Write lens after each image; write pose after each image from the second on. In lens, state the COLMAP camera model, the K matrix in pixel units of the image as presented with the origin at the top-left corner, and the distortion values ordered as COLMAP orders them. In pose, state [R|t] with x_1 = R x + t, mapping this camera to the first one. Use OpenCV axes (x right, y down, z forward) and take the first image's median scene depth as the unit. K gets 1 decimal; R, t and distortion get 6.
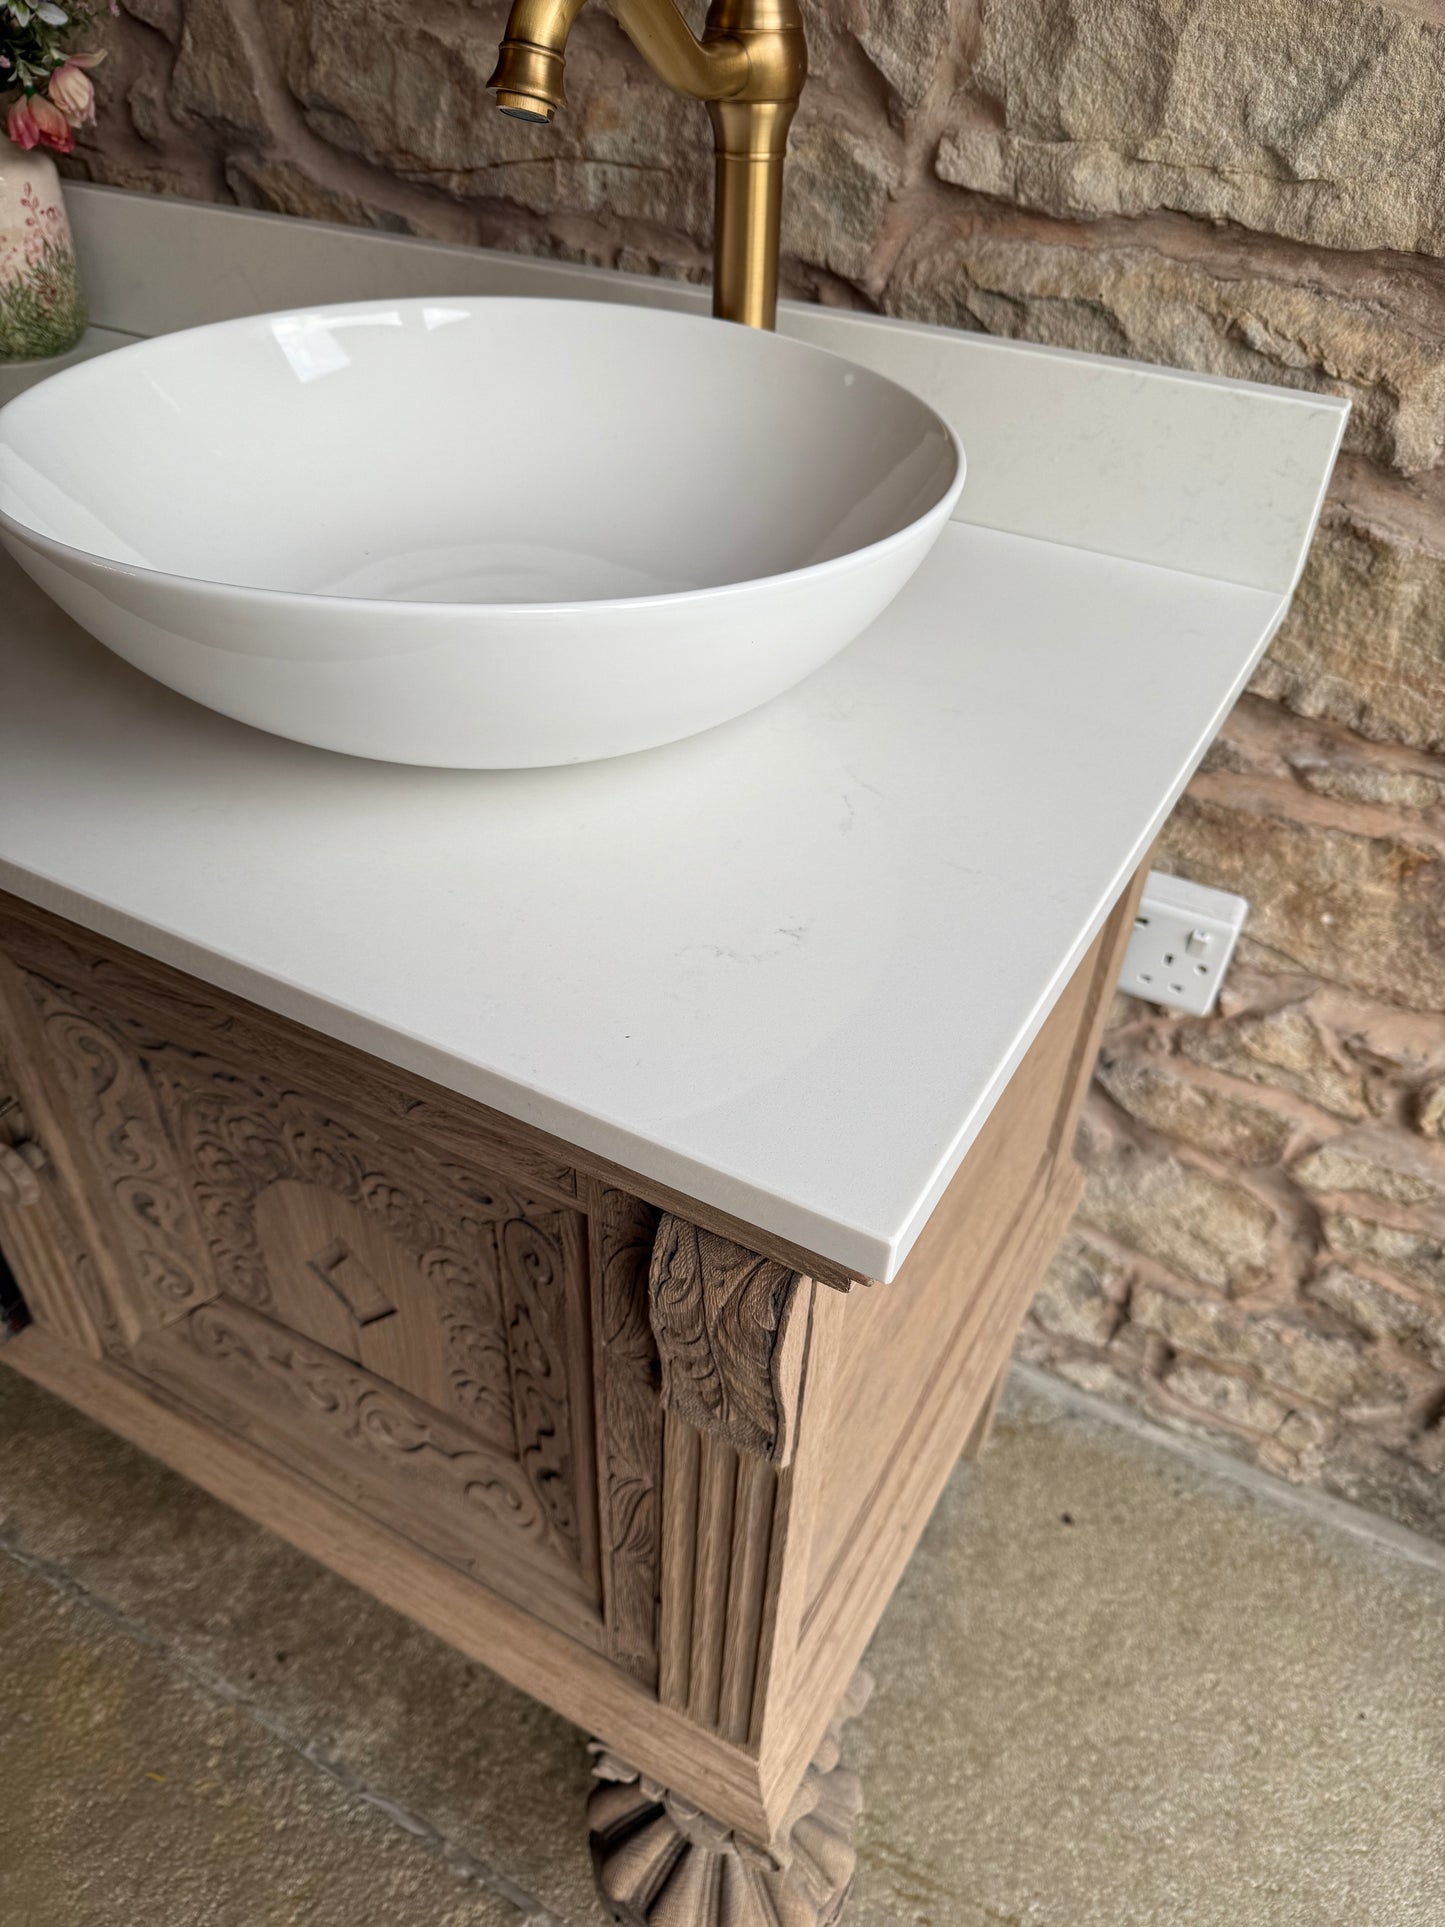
lens RADIAL K [[1396.6, 0, 713.8], [0, 1396.6, 984.5], [0, 0, 1]] dist [-0.015830, -0.003763]
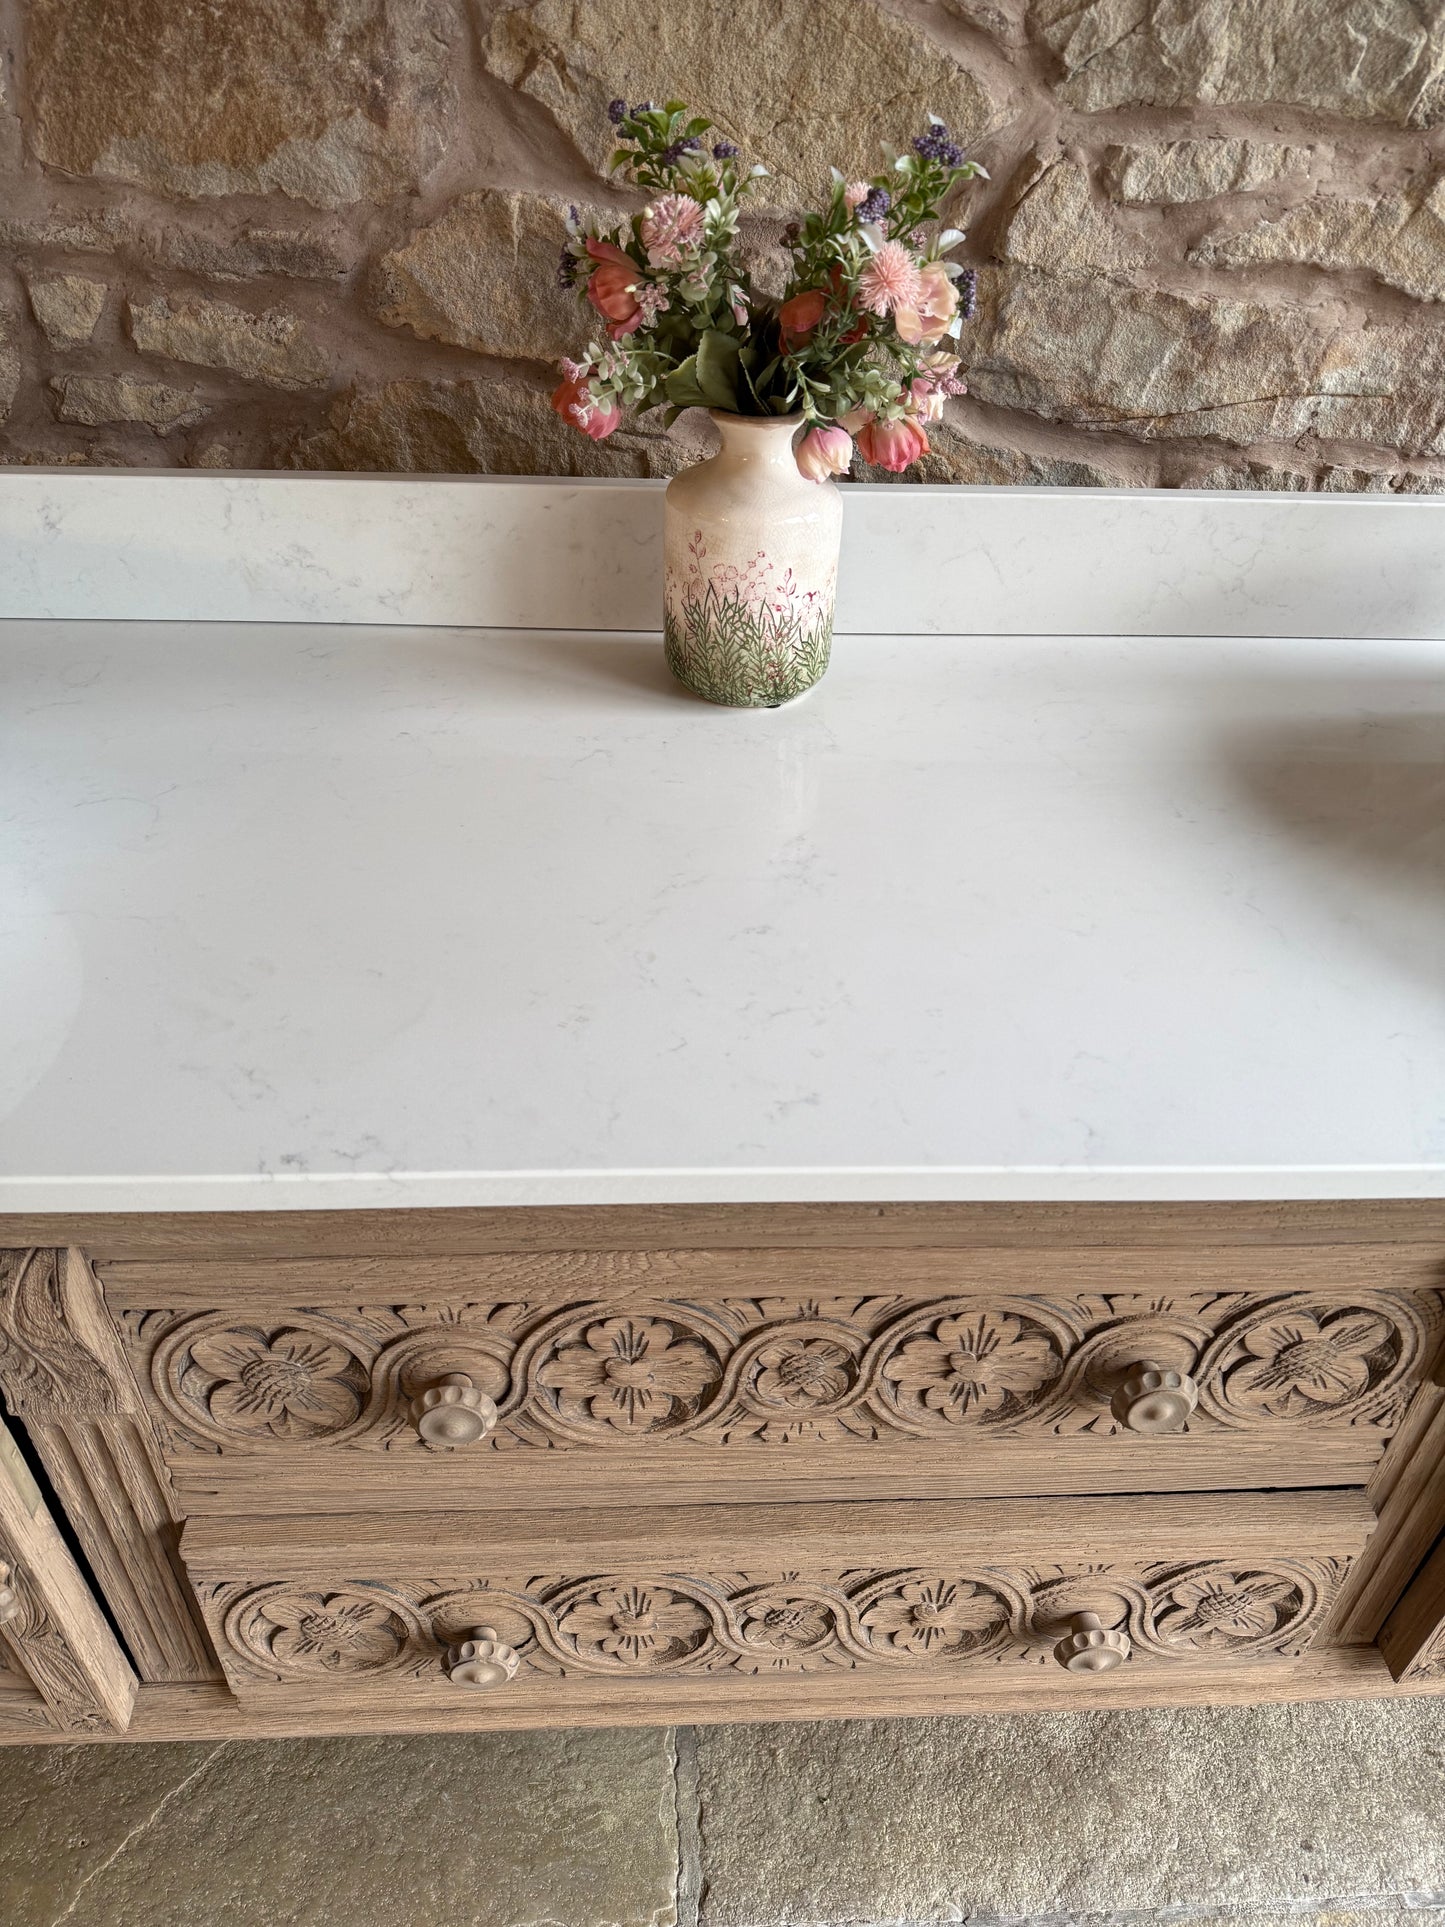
lens RADIAL K [[1384.5, 0, 738.8], [0, 1384.5, 970.1], [0, 0, 1]] dist [-0.002352, -0.009023]
pose [[0.843946, -0.326283, 0.425788, -0.998592], [0.332099, 0.941141, 0.062954, -0.360984], [-0.421267, 0.088274, 0.902630, 0.236997]]
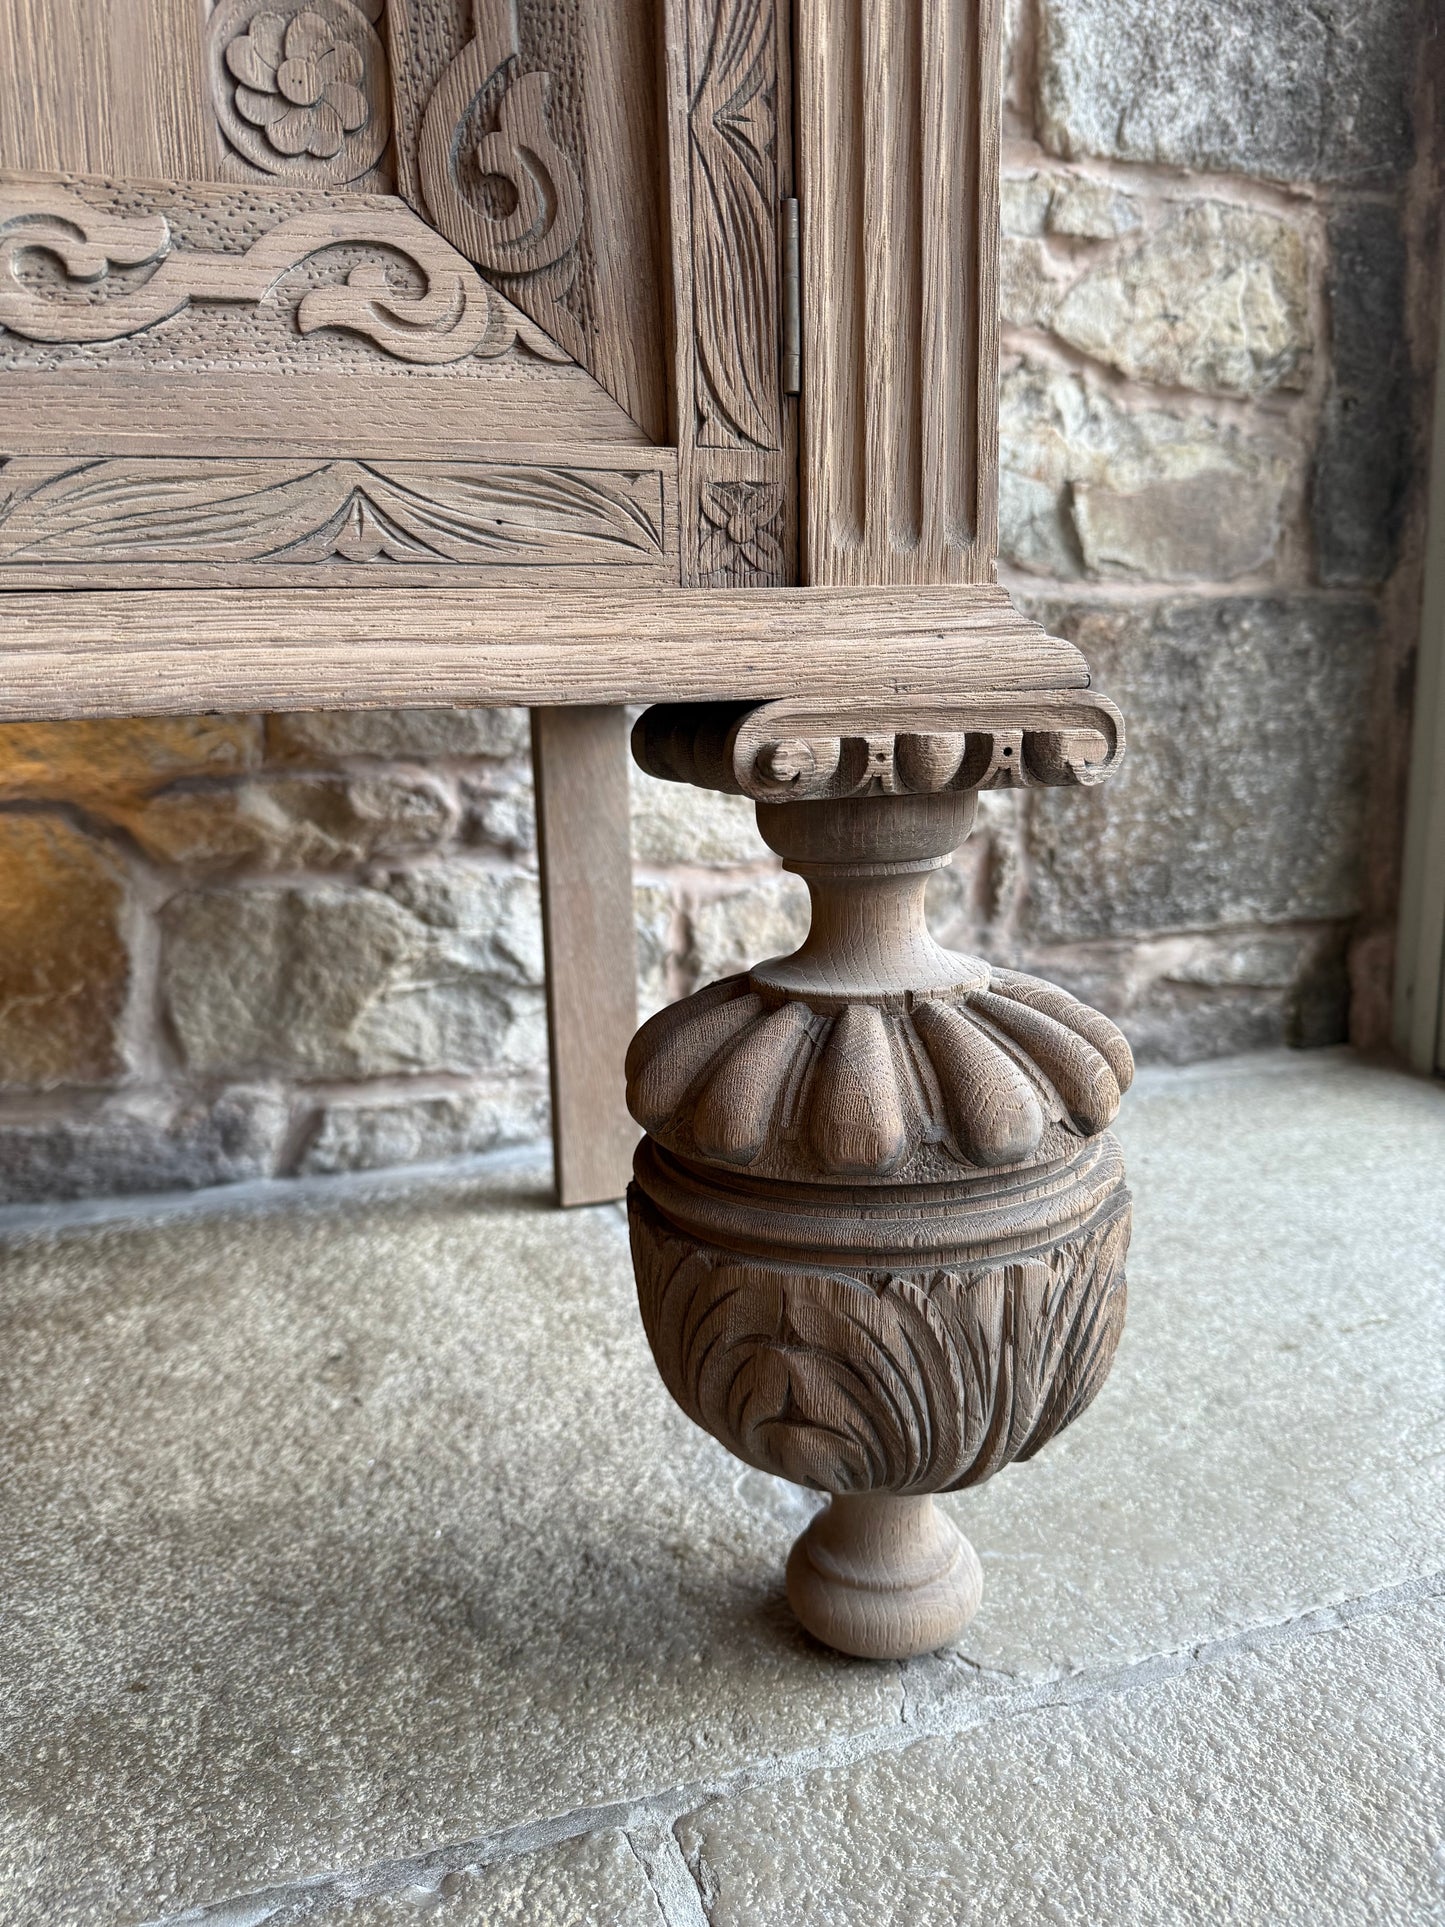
lens RADIAL K [[1384.5, 0, 738.8], [0, 1384.5, 970.1], [0, 0, 1]] dist [-0.002352, -0.009023]
pose [[0.665563, -0.197871, 0.719634, -0.356264], [0.505805, 0.828599, -0.239969, 0.572318], [-0.548805, 0.523709, 0.651569, 0.565356]]
